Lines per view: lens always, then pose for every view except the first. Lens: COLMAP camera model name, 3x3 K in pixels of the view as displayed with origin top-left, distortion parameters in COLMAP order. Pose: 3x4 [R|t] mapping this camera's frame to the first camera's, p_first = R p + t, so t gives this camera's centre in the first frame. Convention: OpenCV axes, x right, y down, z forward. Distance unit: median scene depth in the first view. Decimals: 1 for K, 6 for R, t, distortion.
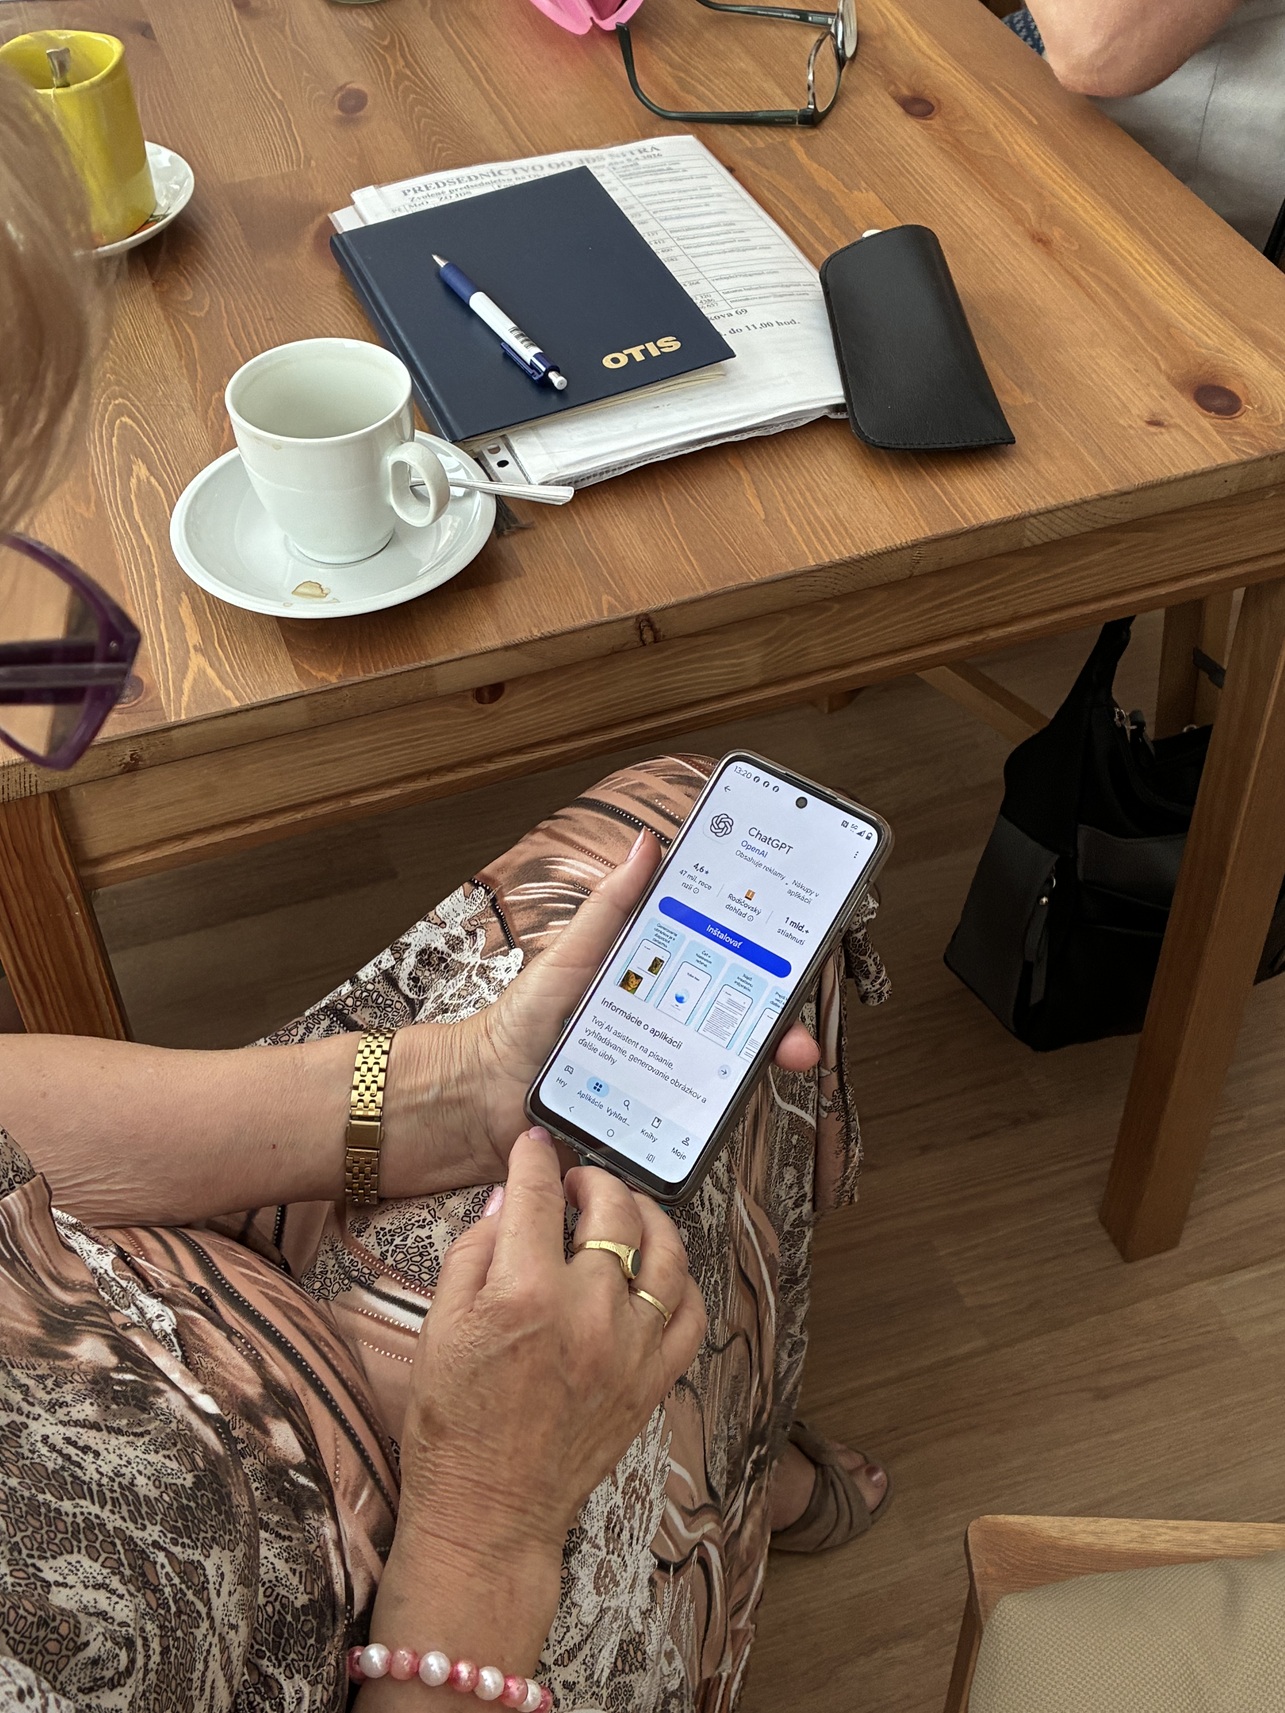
lens RADIAL K [[2050.0, 0, 643.8], [0, 2050.0, 855.2], [0, 0, 1]] dist [0.032432, 0.000000]
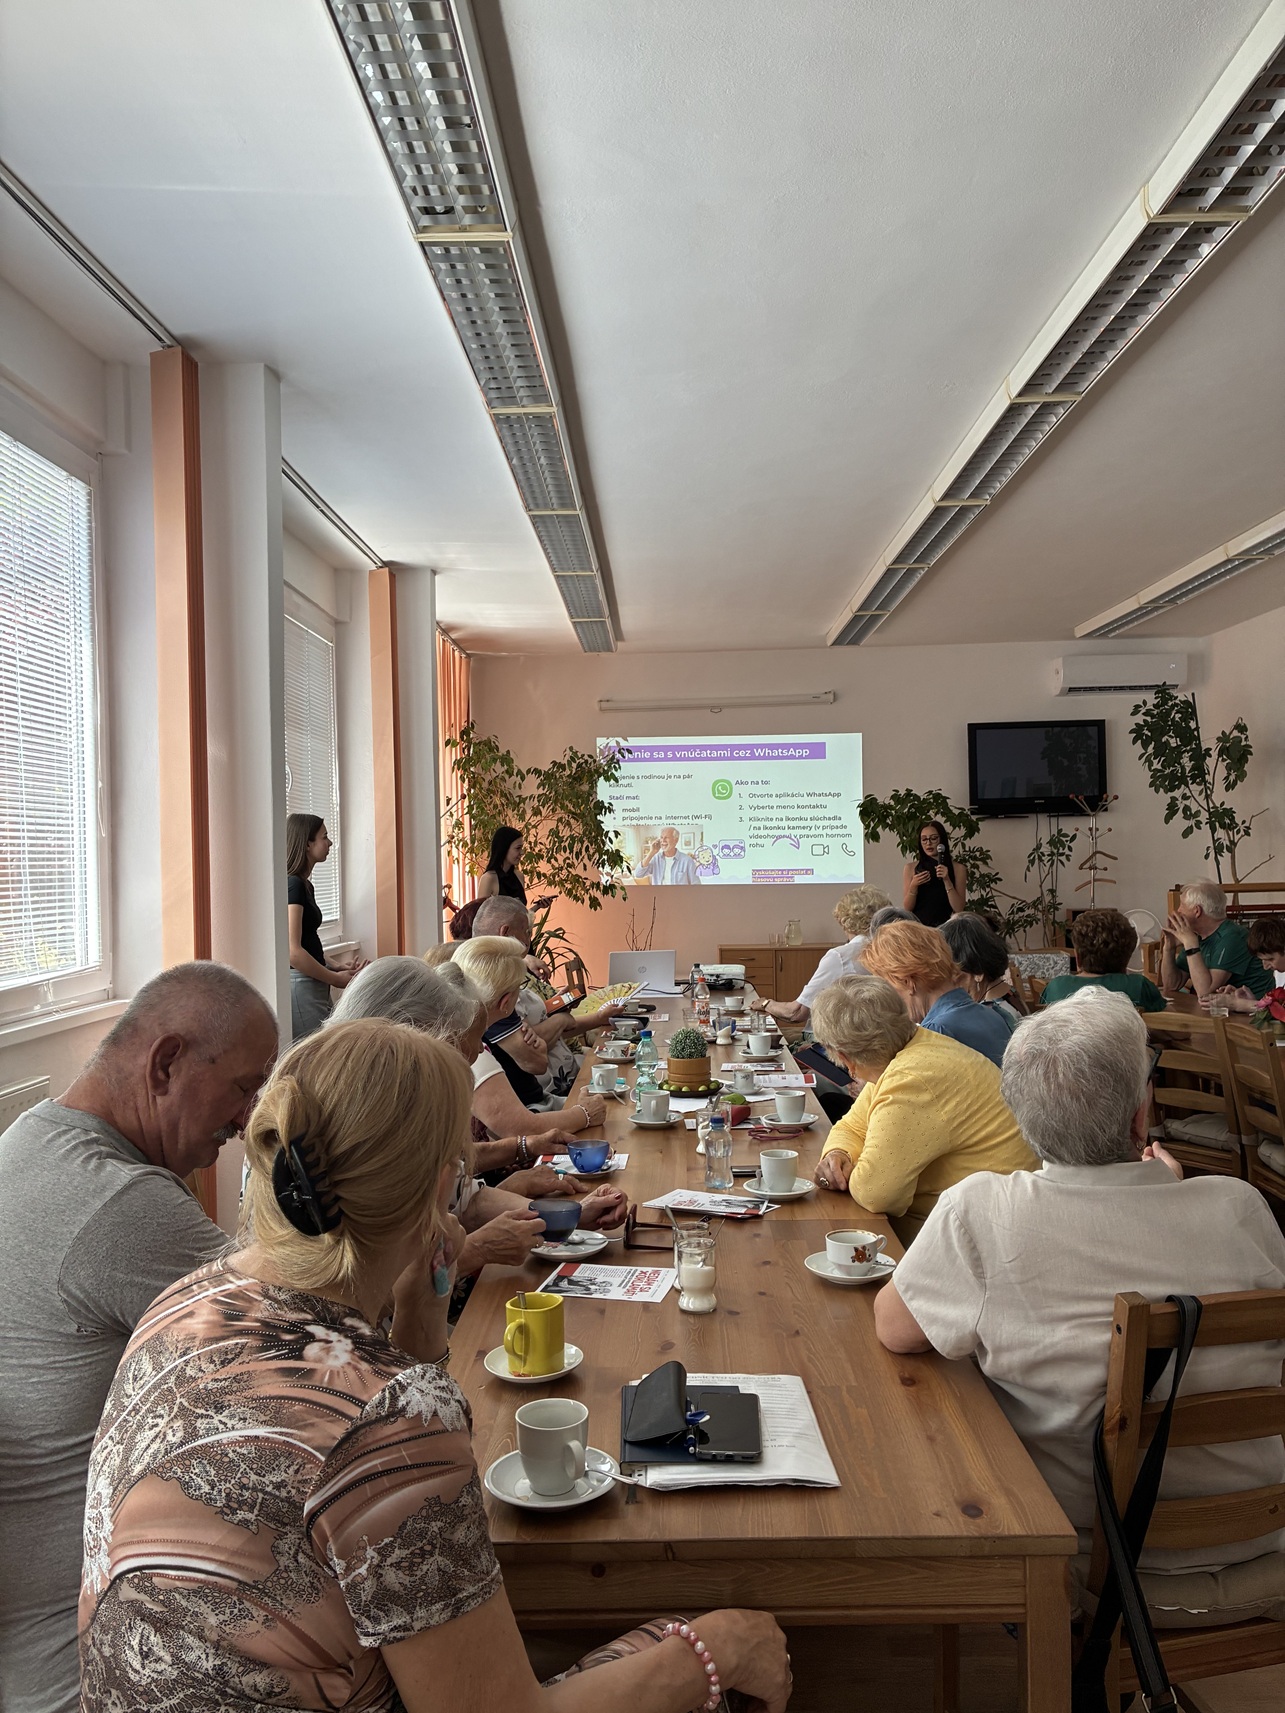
lens RADIAL K [[1313.5, 0, 648.8], [0, 1313.5, 868.3], [0, 0, 1]] dist [0.006437, -0.020424]
pose [[0.934445, 0.011560, -0.355919, 0.459309], [-0.261582, 0.700468, -0.664018, 0.309632], [0.241634, 0.713590, 0.657573, -0.450609]]
